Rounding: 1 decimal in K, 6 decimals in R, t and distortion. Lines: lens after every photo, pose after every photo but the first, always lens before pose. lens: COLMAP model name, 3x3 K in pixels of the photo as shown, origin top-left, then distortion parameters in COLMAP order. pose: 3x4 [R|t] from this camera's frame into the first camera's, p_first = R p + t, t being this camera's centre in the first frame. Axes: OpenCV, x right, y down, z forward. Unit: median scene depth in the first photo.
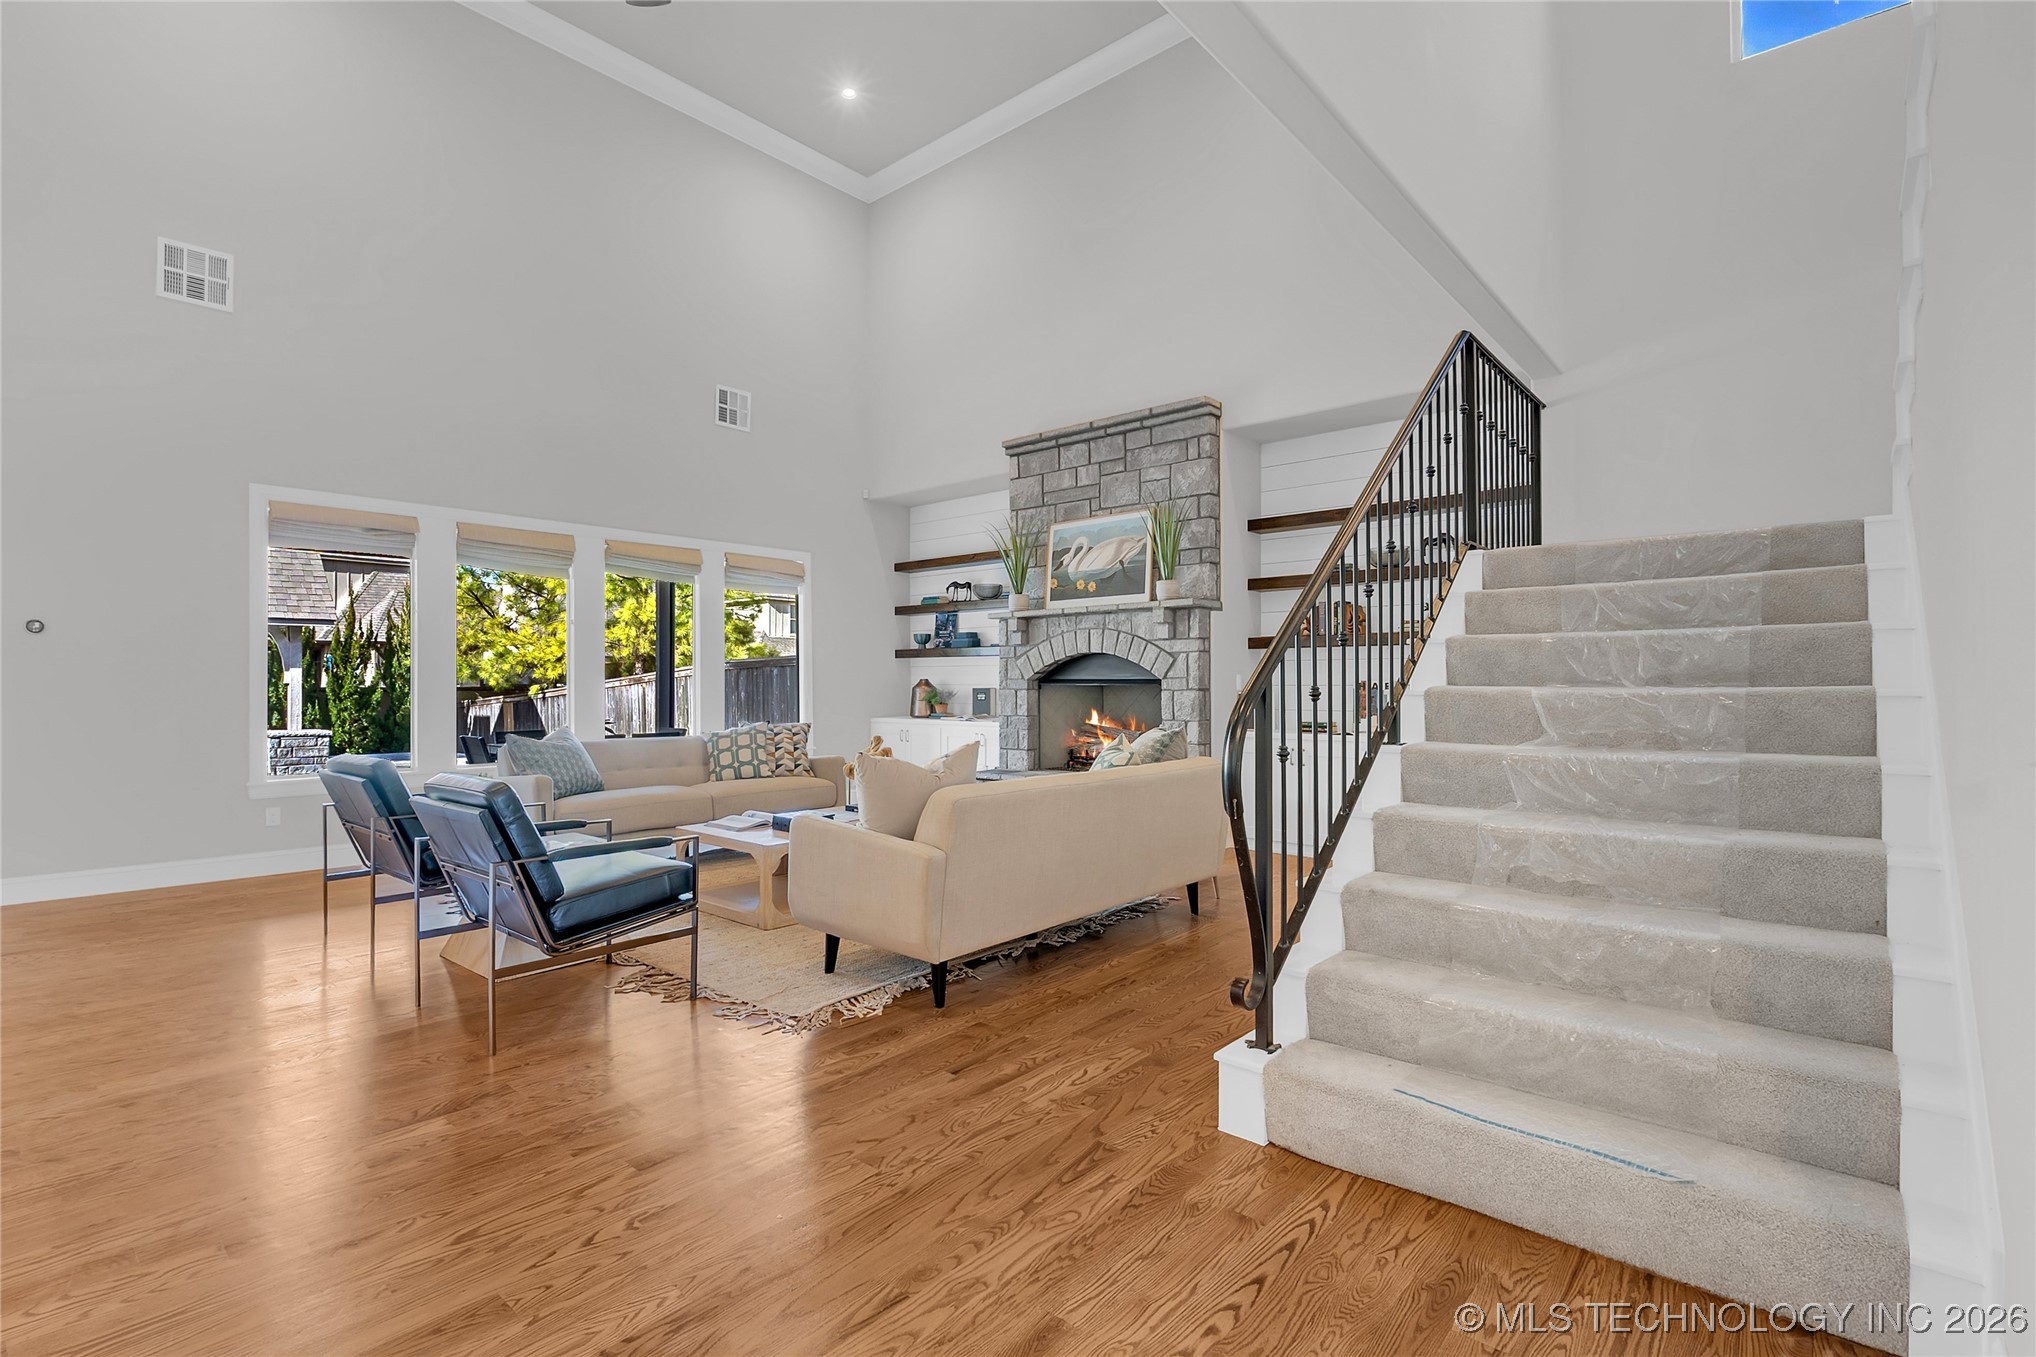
lens RADIAL K [[958.1, 0, 1006.8], [0, 958.1, 675.2], [0, 0, 1]] dist [-0.013865, 0.002638]
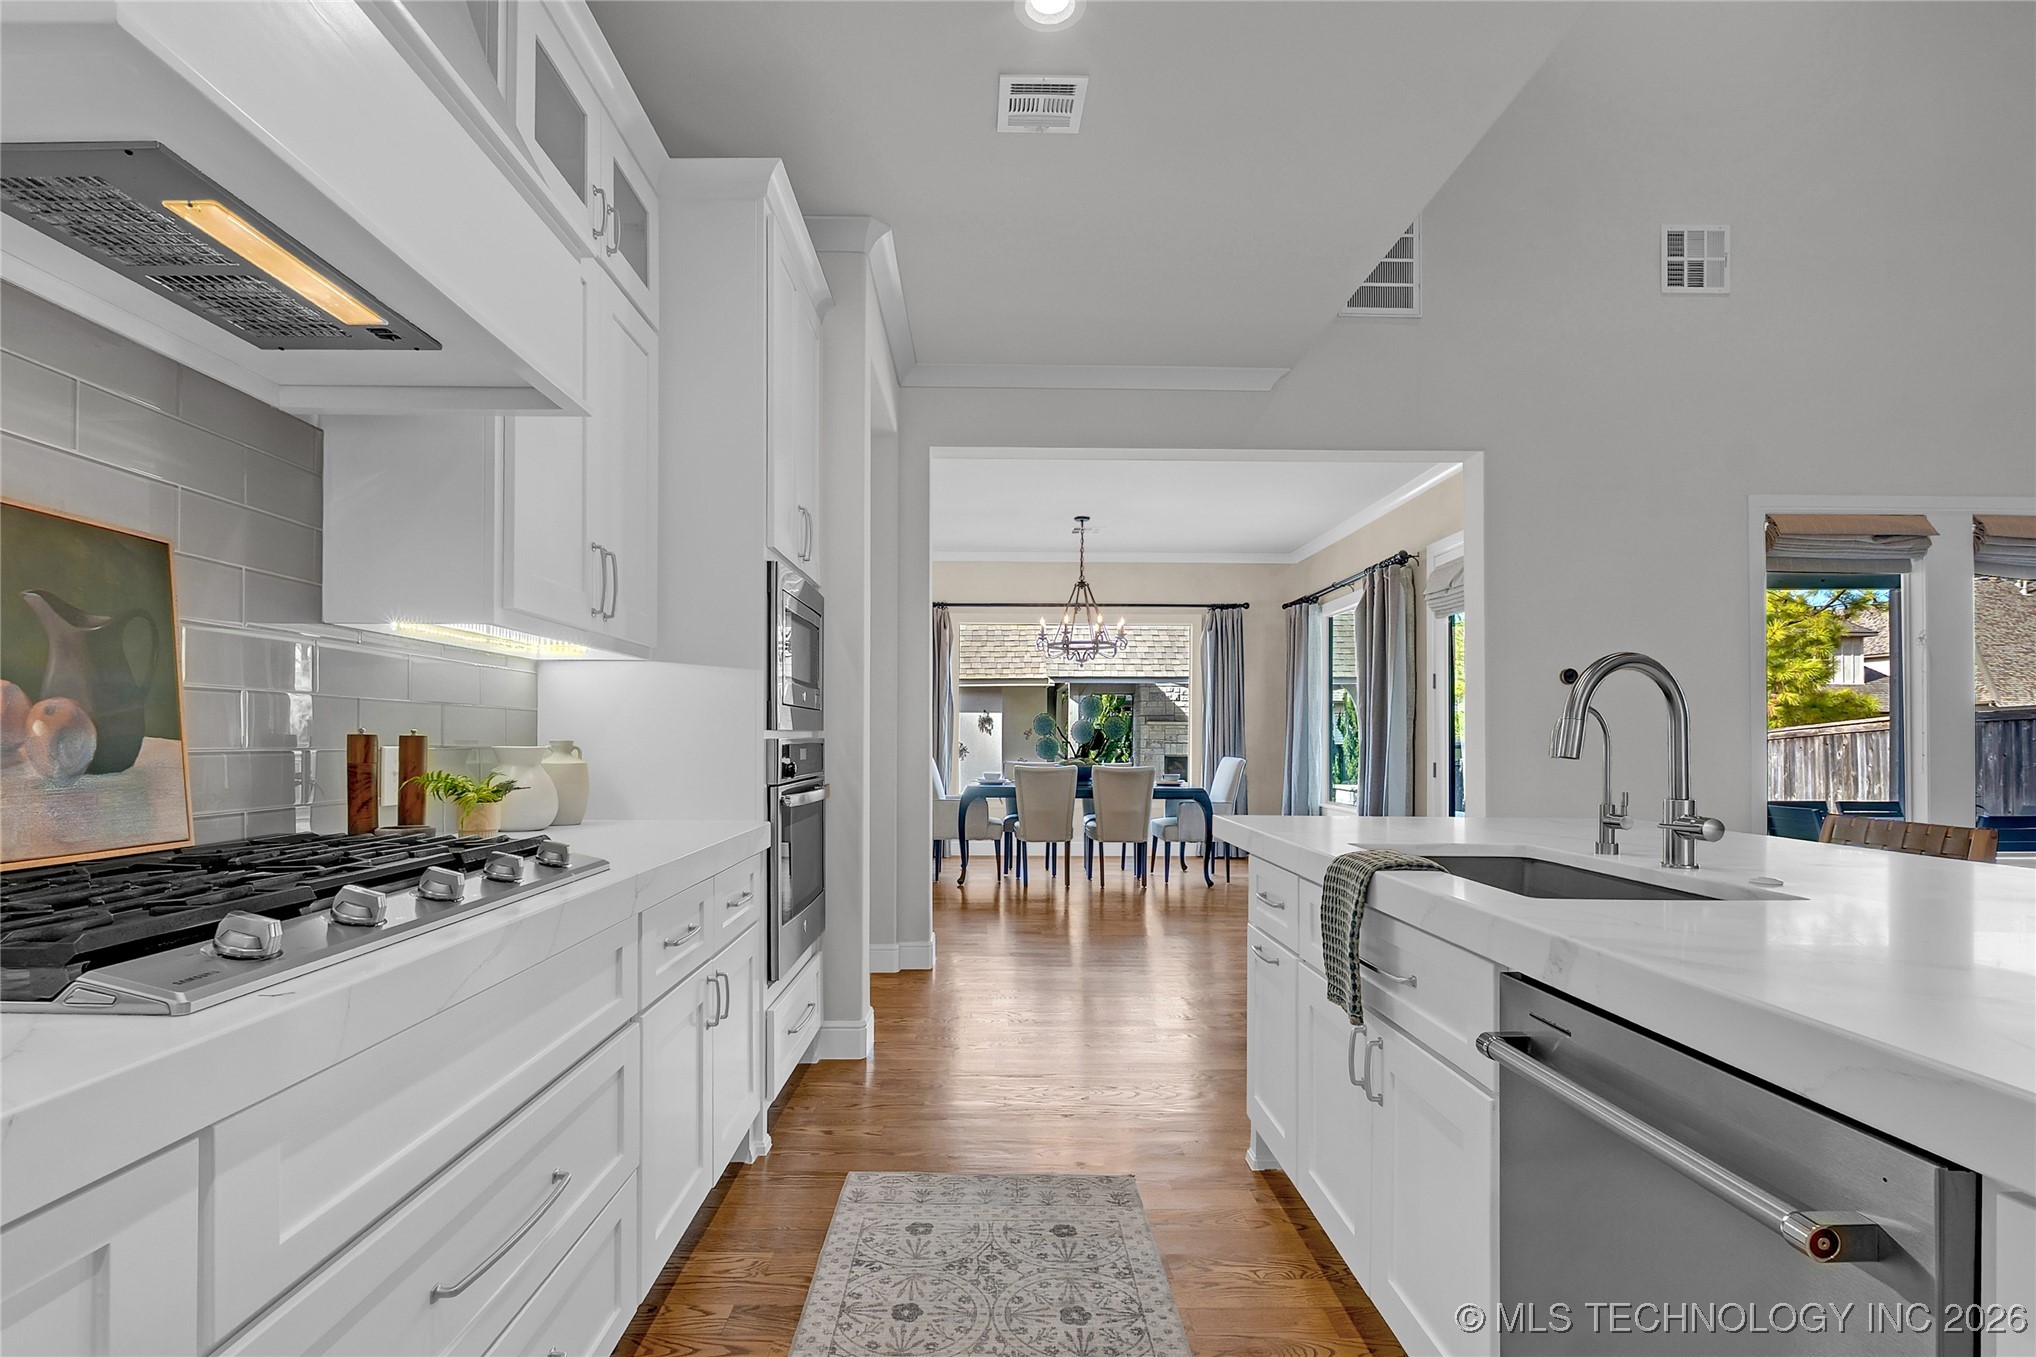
lens RADIAL K [[958.1, 0, 1034.7], [0, 958.1, 741.4], [0, 0, 1]] dist [-0.013865, 0.002638]
pose [[0.666144, -0.002658, -0.745818, -0.461880], [0.004721, 0.999989, 0.000652, 0.009899], [0.745808, -0.003955, 0.666149, -0.032860]]
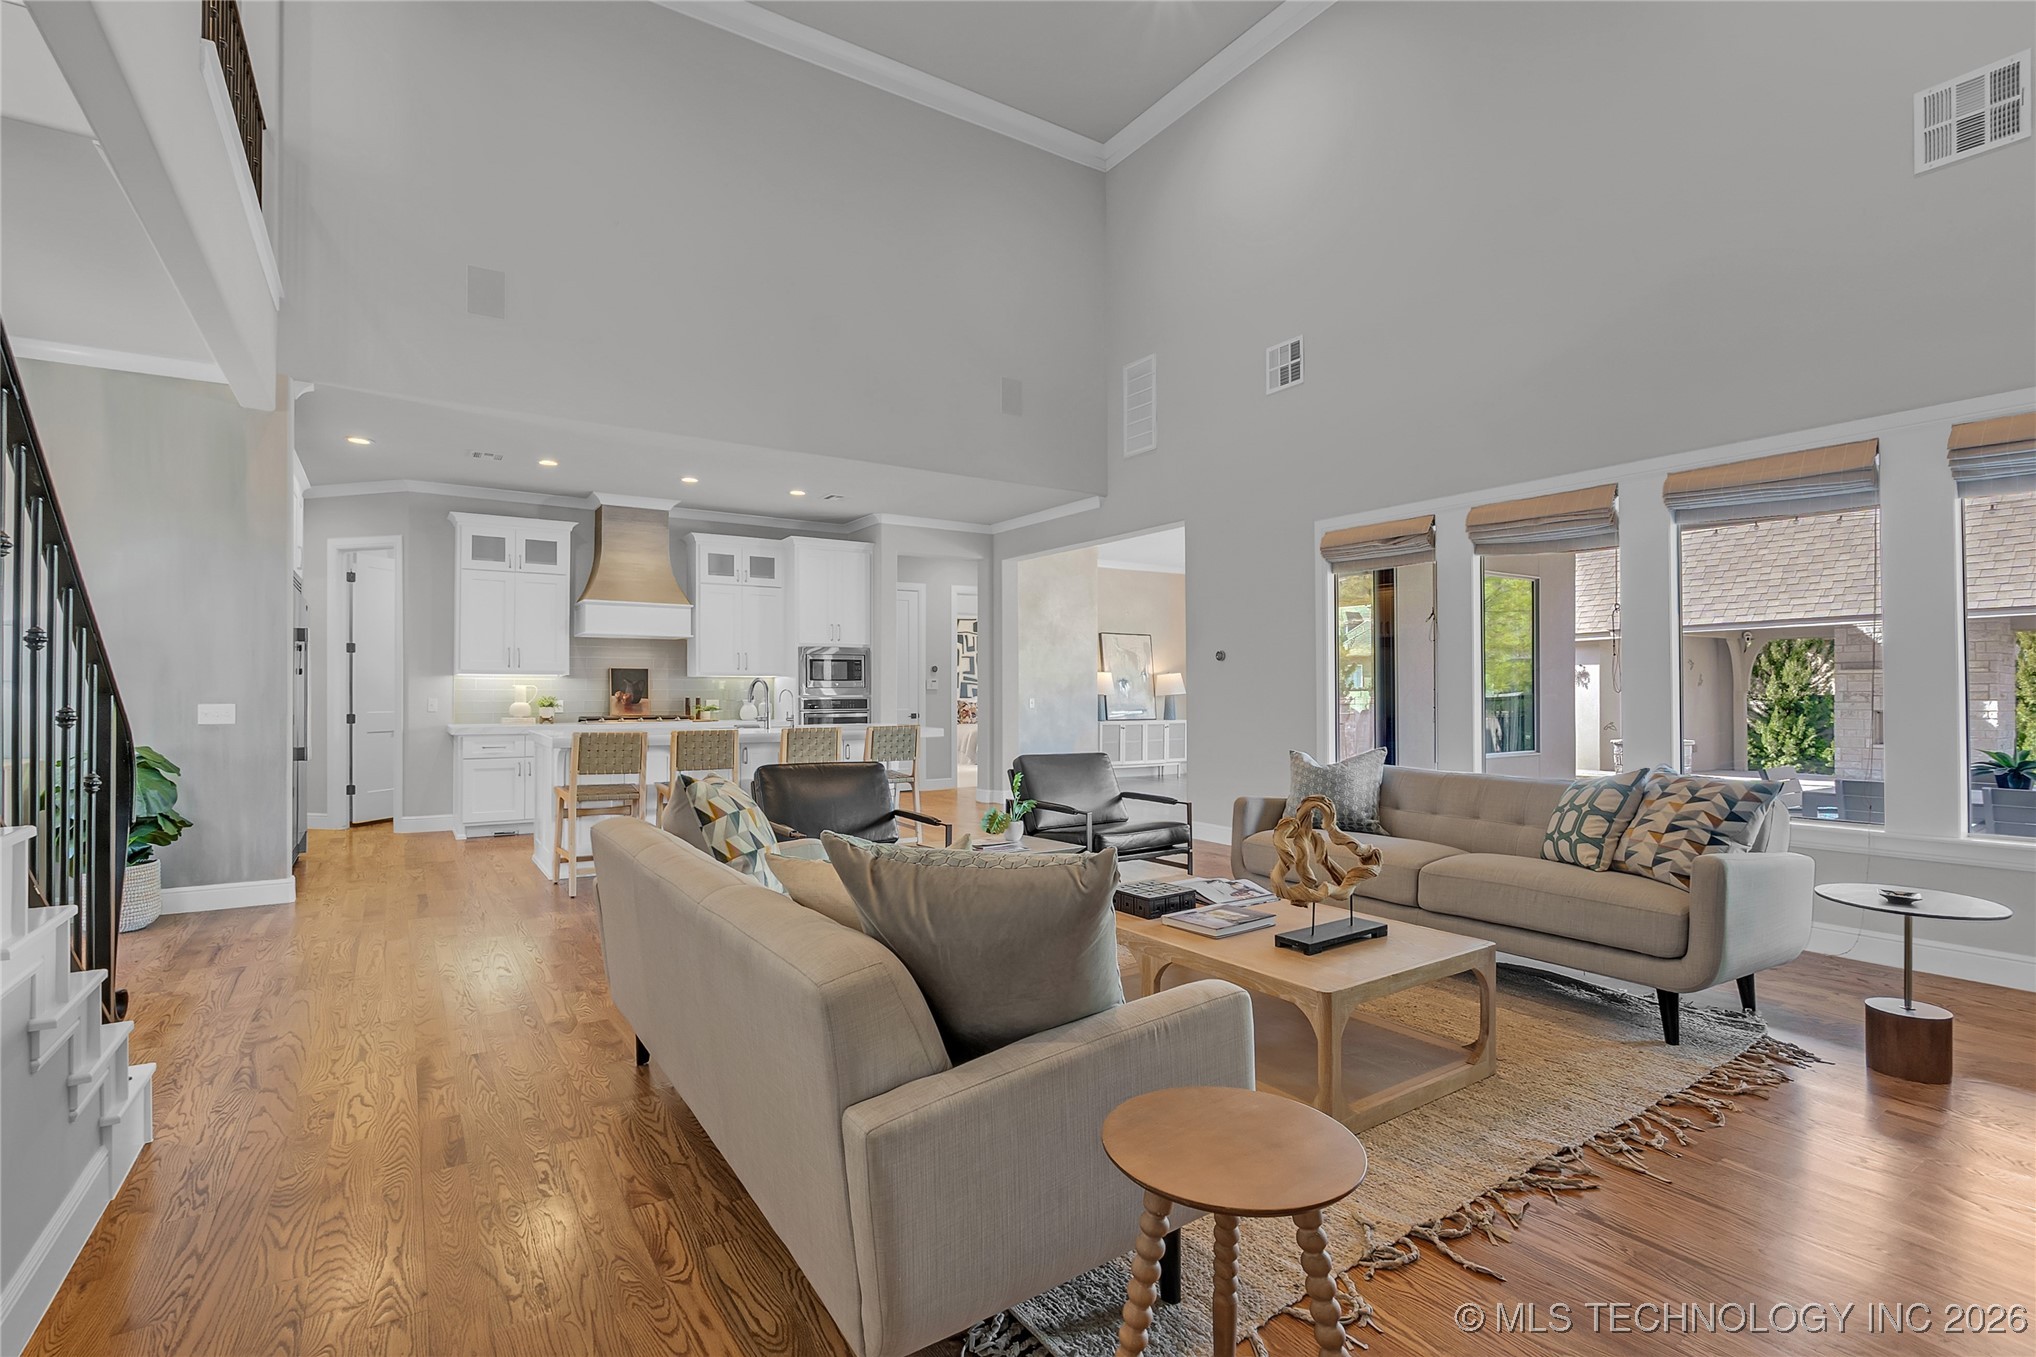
lens RADIAL K [[958.1, 0, 1016.5], [0, 958.1, 683.2], [0, 0, 1]] dist [-0.013865, 0.002638]
pose [[-0.268761, -0.007379, -0.963179, 0.319741], [0.002231, 0.999963, -0.008283, 0.000224], [0.963204, -0.004375, -0.268735, 0.727313]]
